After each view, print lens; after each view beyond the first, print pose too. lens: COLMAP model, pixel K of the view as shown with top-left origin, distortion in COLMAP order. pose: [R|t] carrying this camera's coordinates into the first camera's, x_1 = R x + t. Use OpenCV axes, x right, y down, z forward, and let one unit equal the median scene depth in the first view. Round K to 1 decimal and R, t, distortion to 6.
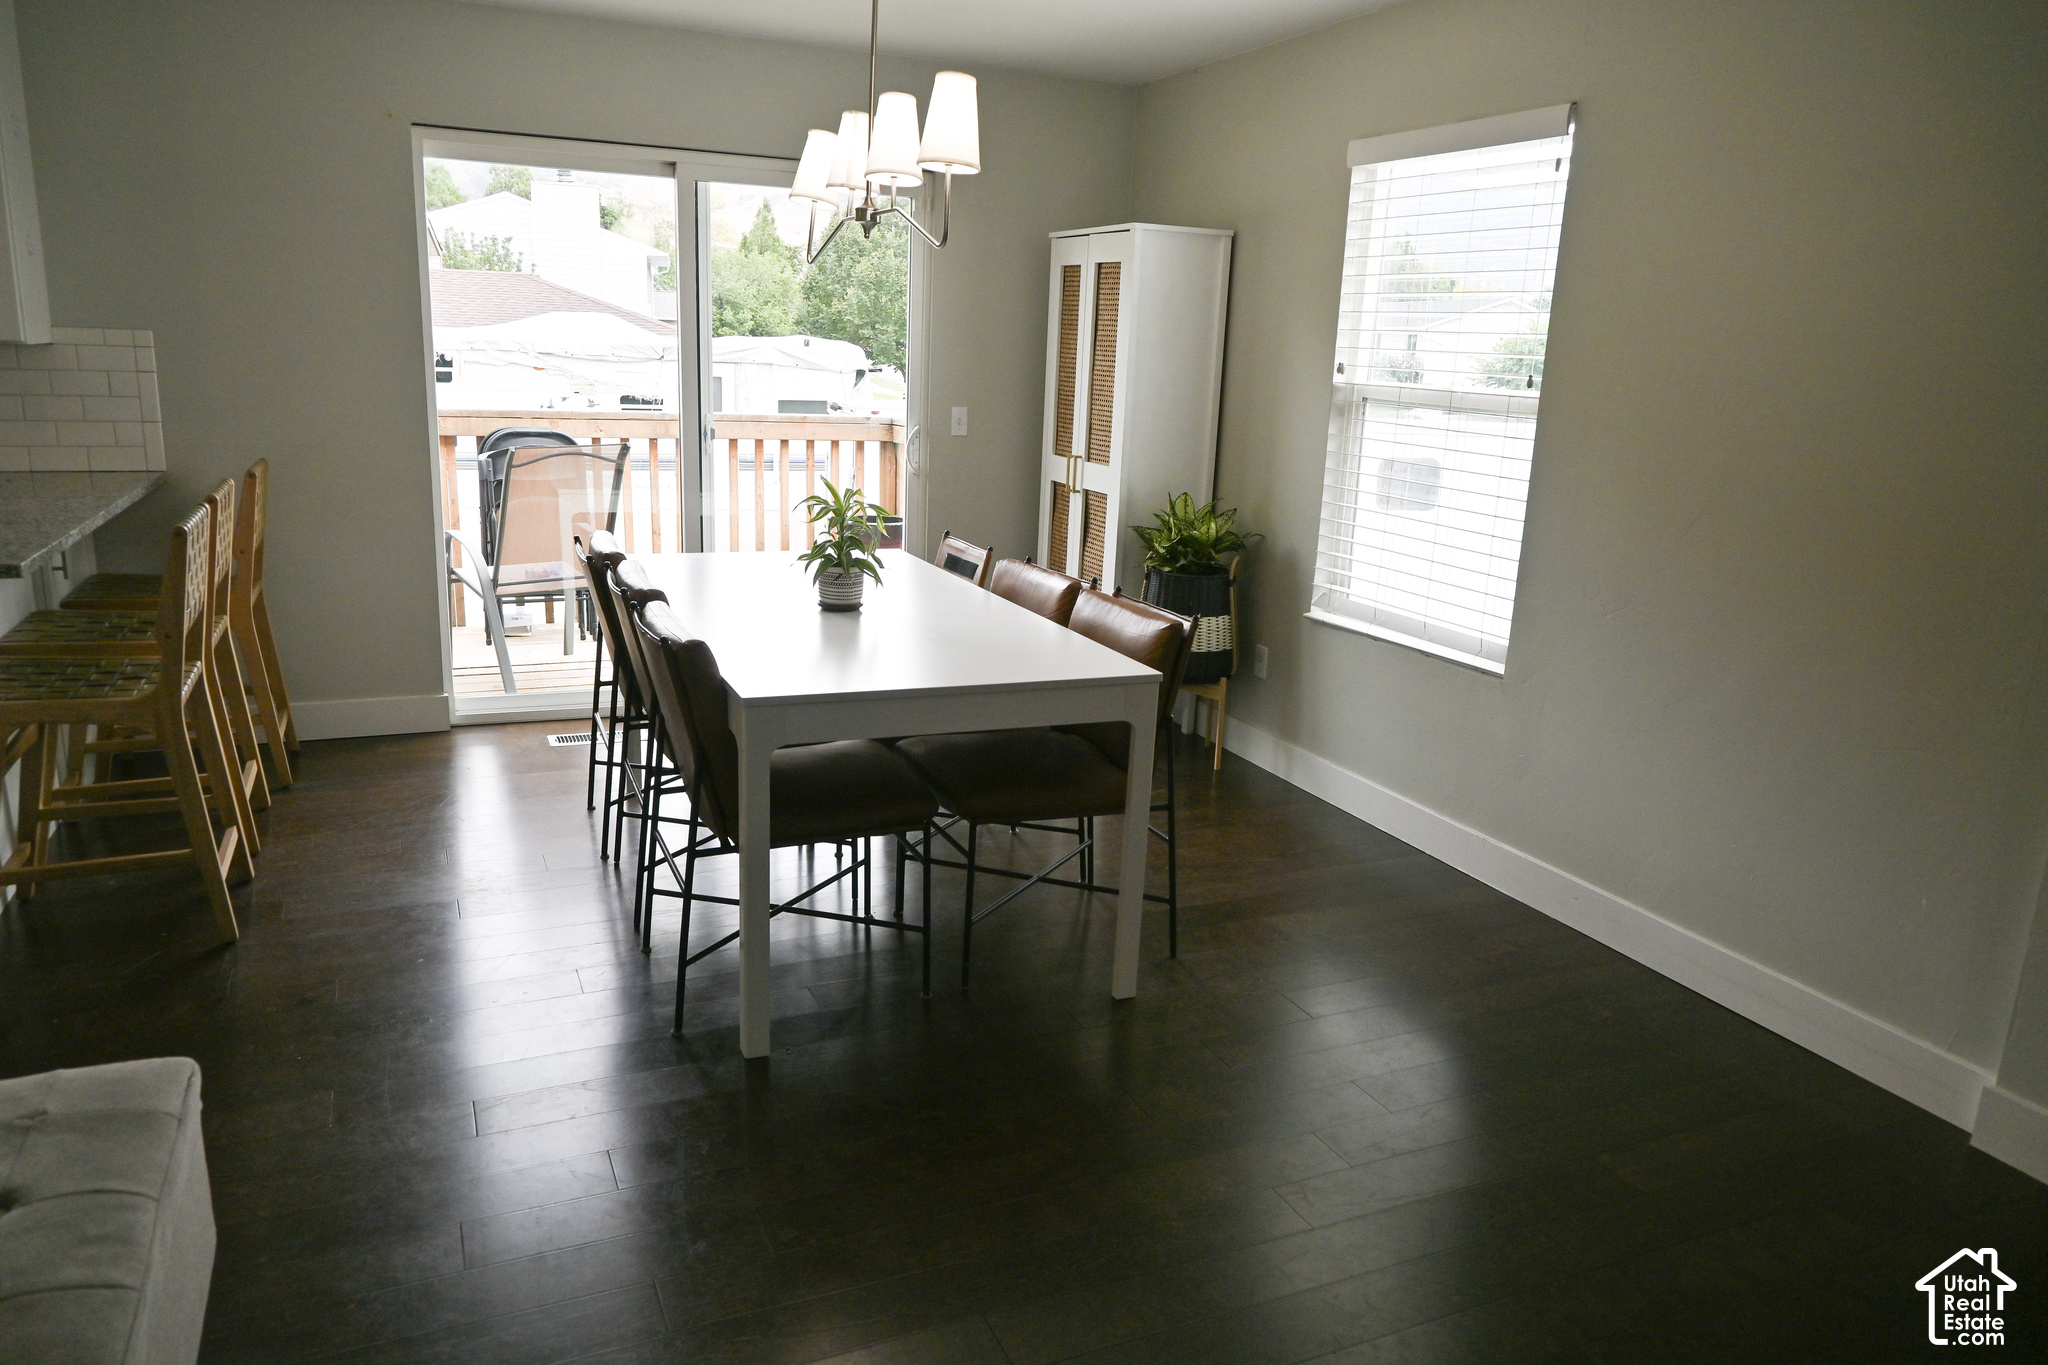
lens RADIAL K [[1400.0, 0, 1024.0], [0, 1400.0, 682.5], [0, 0, 1]] dist [0.010318, 0.001971]
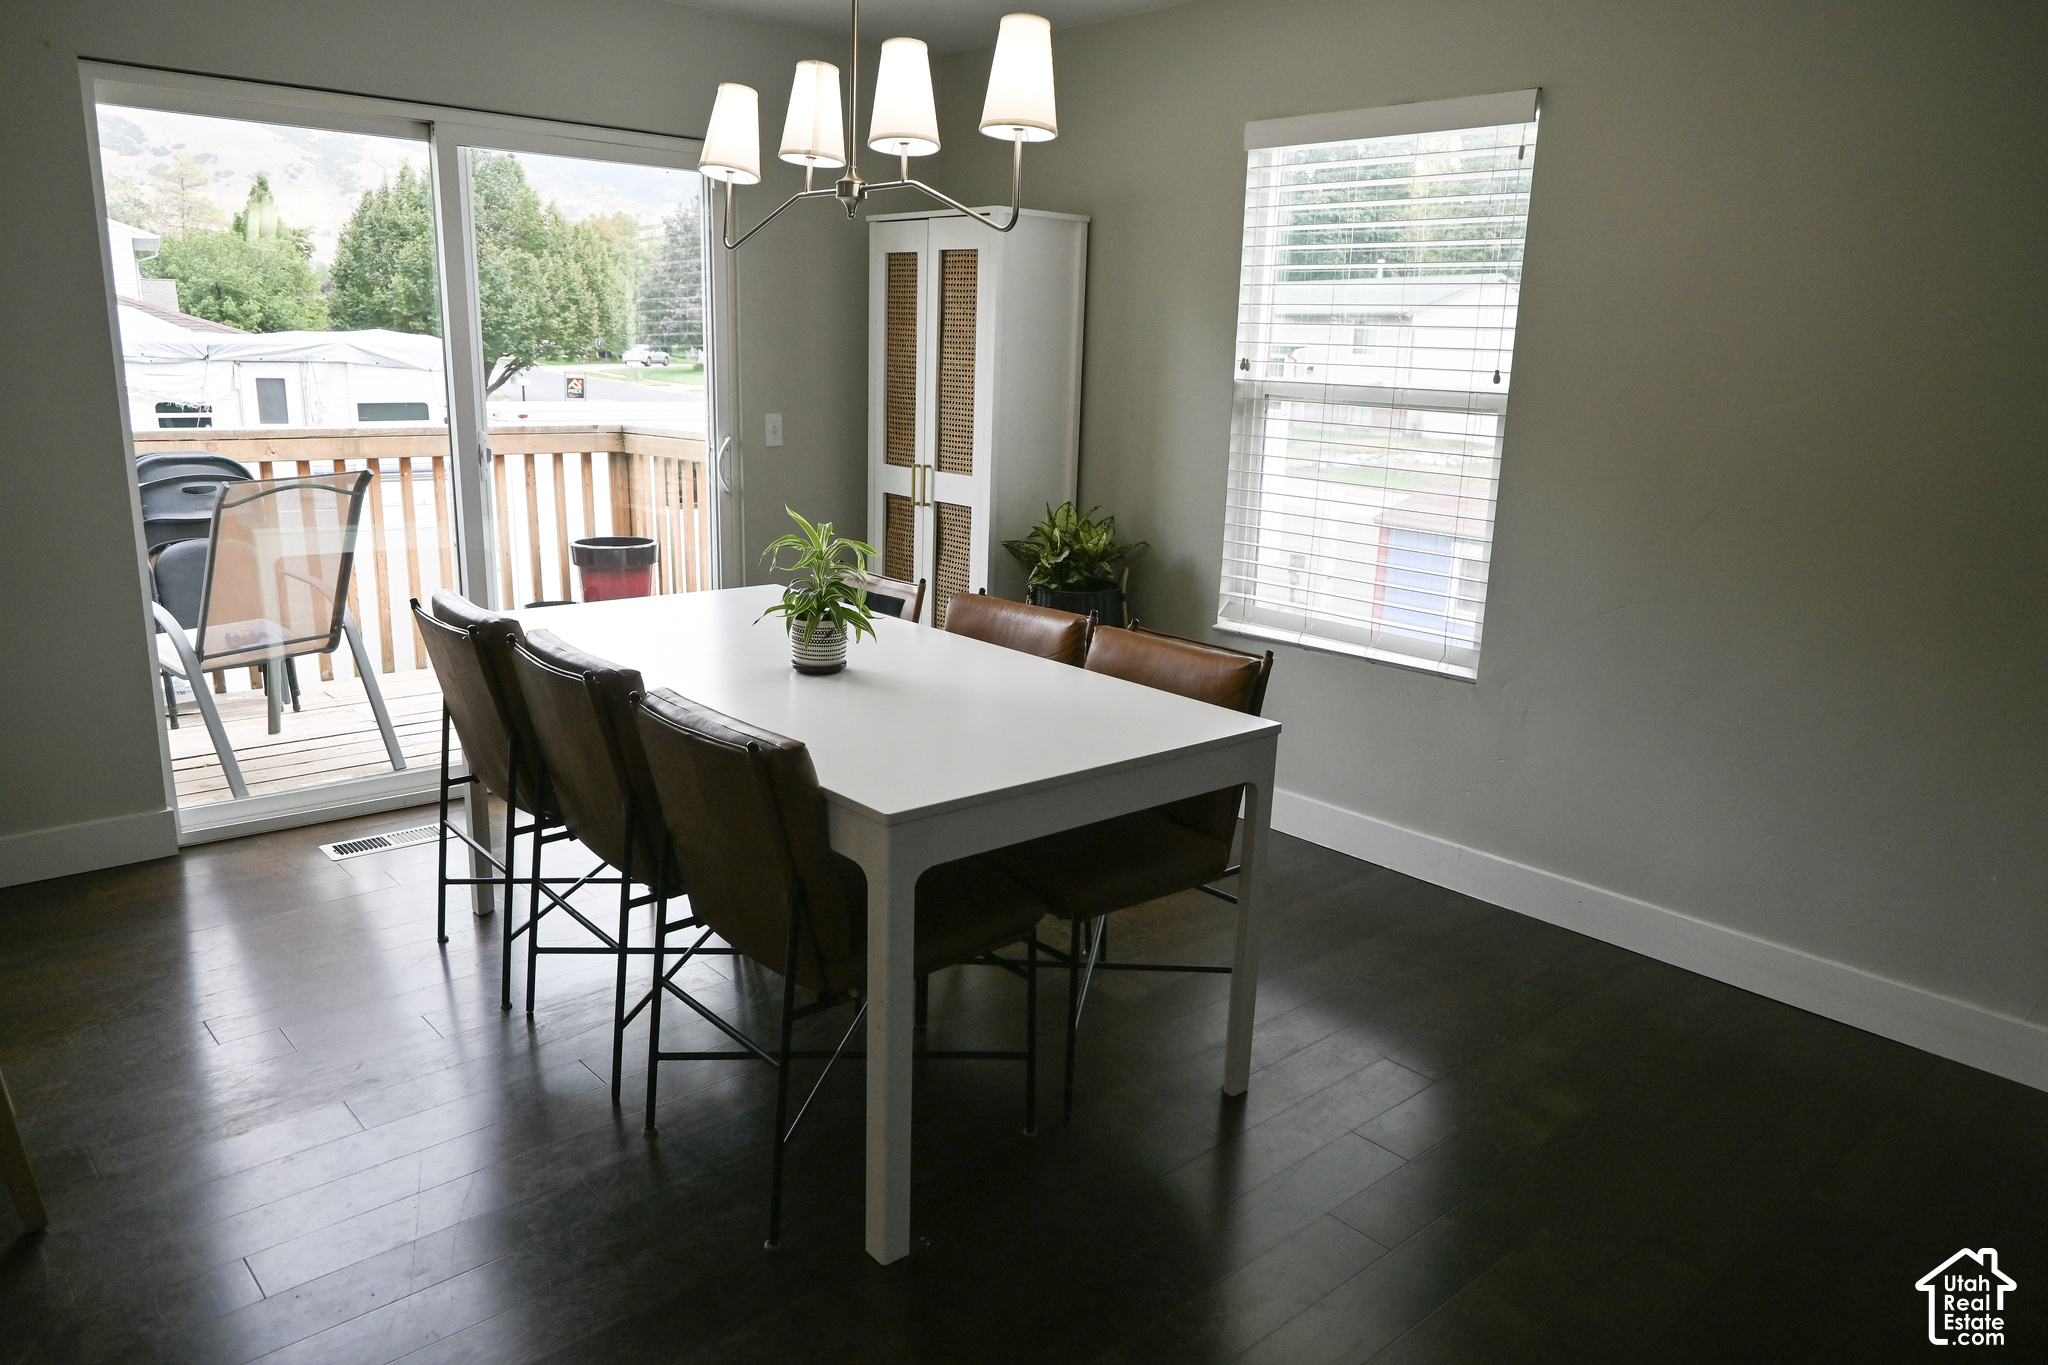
lens RADIAL K [[1401.3, 0, 1024.0], [0, 1401.3, 682.5], [0, 0, 1]] dist [0.007154, -0.003224]
pose [[0.952326, -0.083596, 0.293407, -0.188244], [0.081433, 0.996486, 0.019602, -0.037465], [-0.294014, 0.005225, 0.955787, 0.129884]]
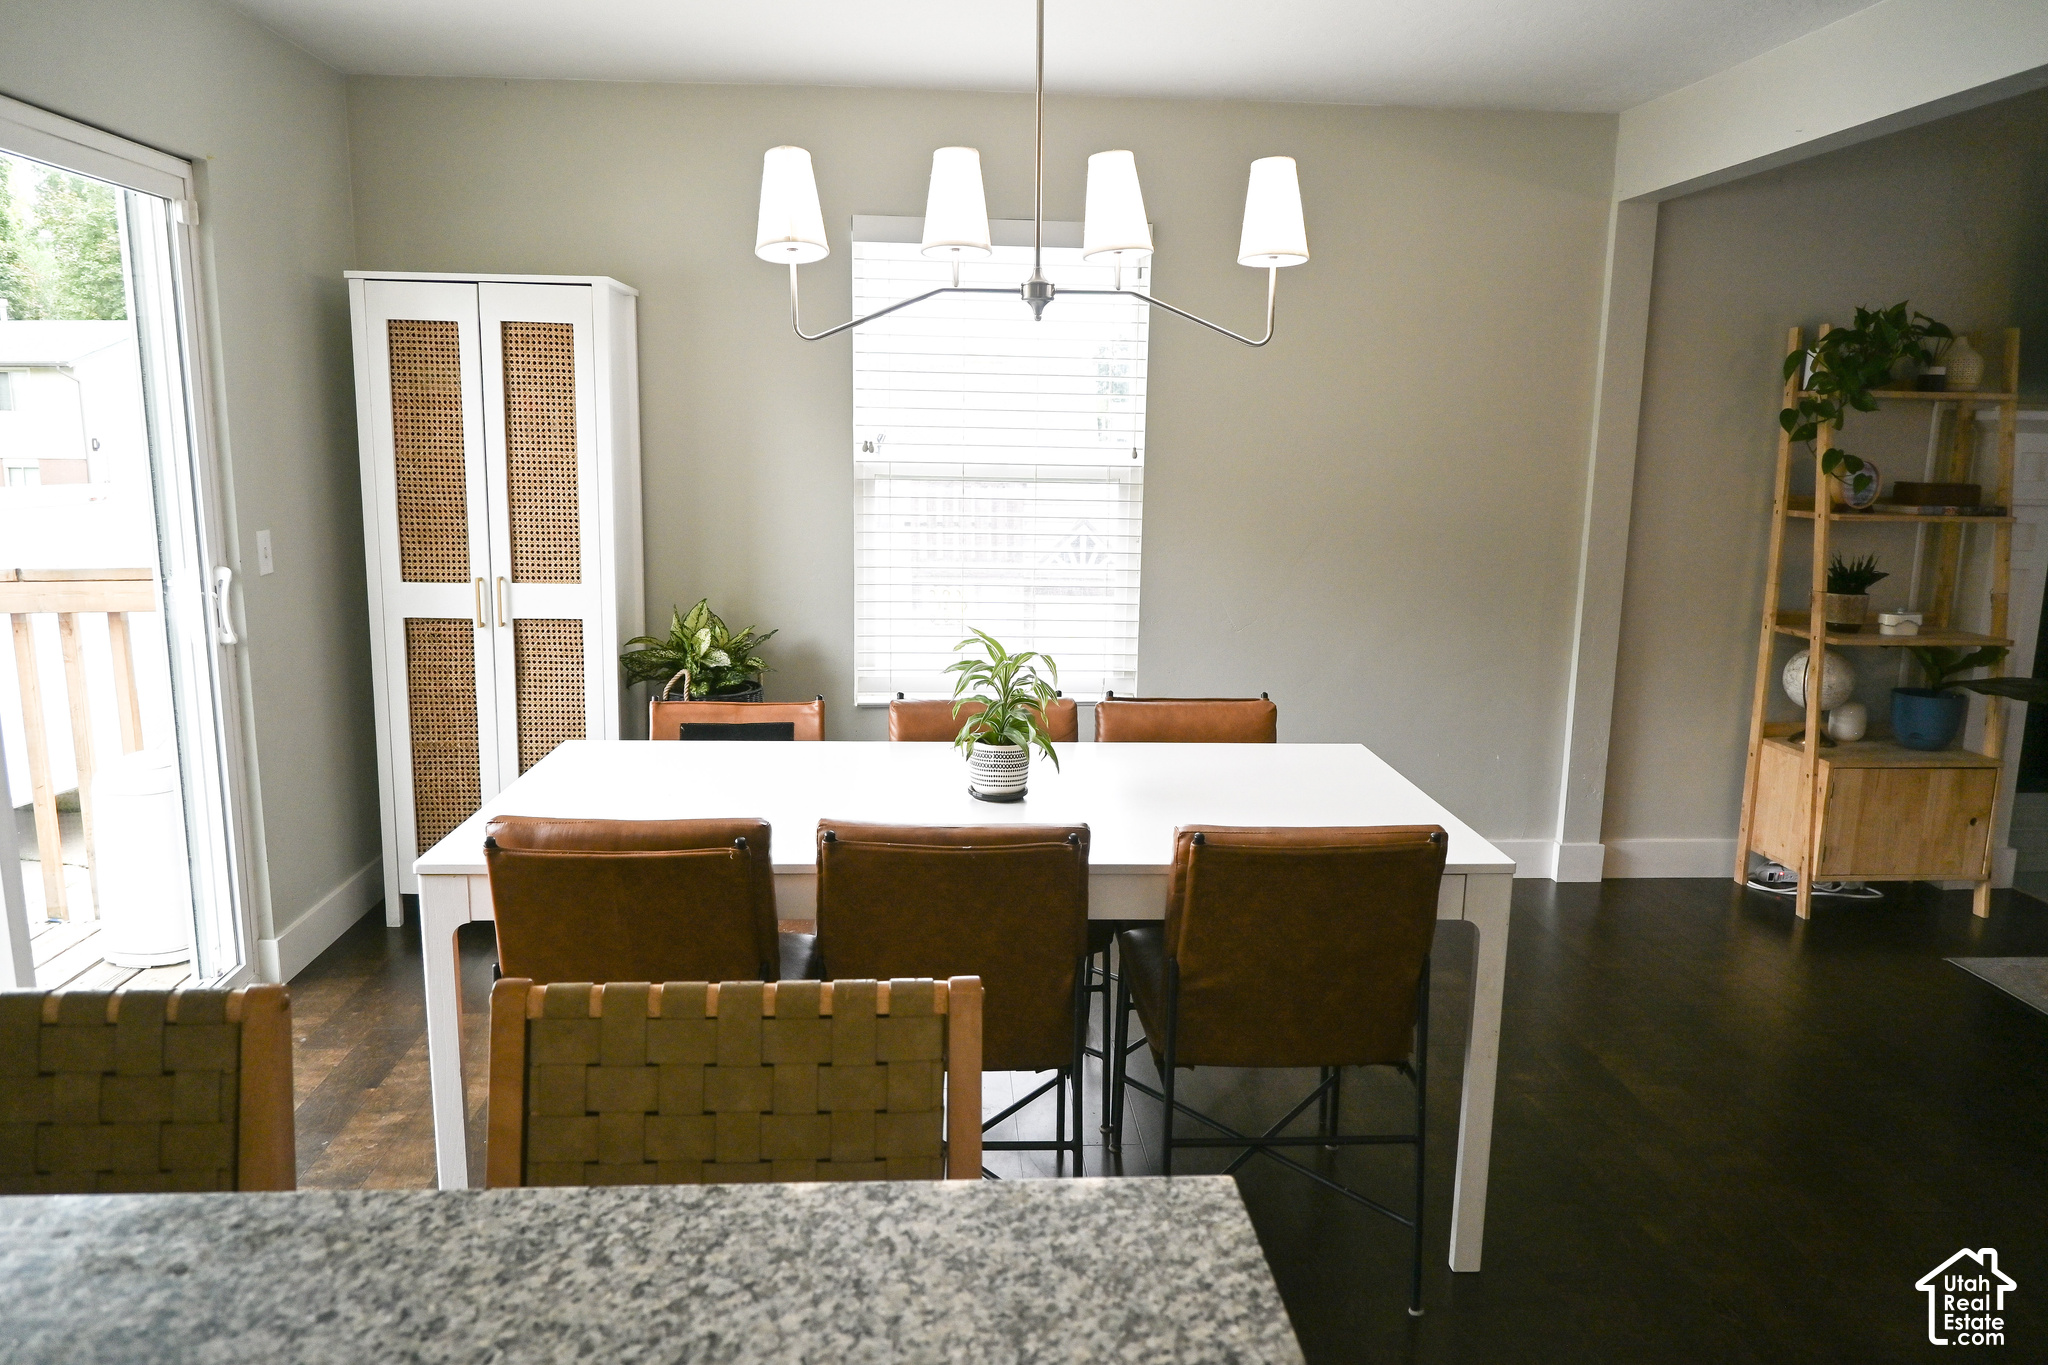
lens RADIAL K [[1393.2, 0, 1024.0], [0, 1393.2, 682.5], [0, 0, 1]] dist [0.001886, -0.002853]
pose [[0.348057, -0.207691, 0.914178, -0.585739], [0.220615, 0.965910, 0.135449, -0.155542], [-0.911145, 0.154537, 0.382012, 0.501378]]
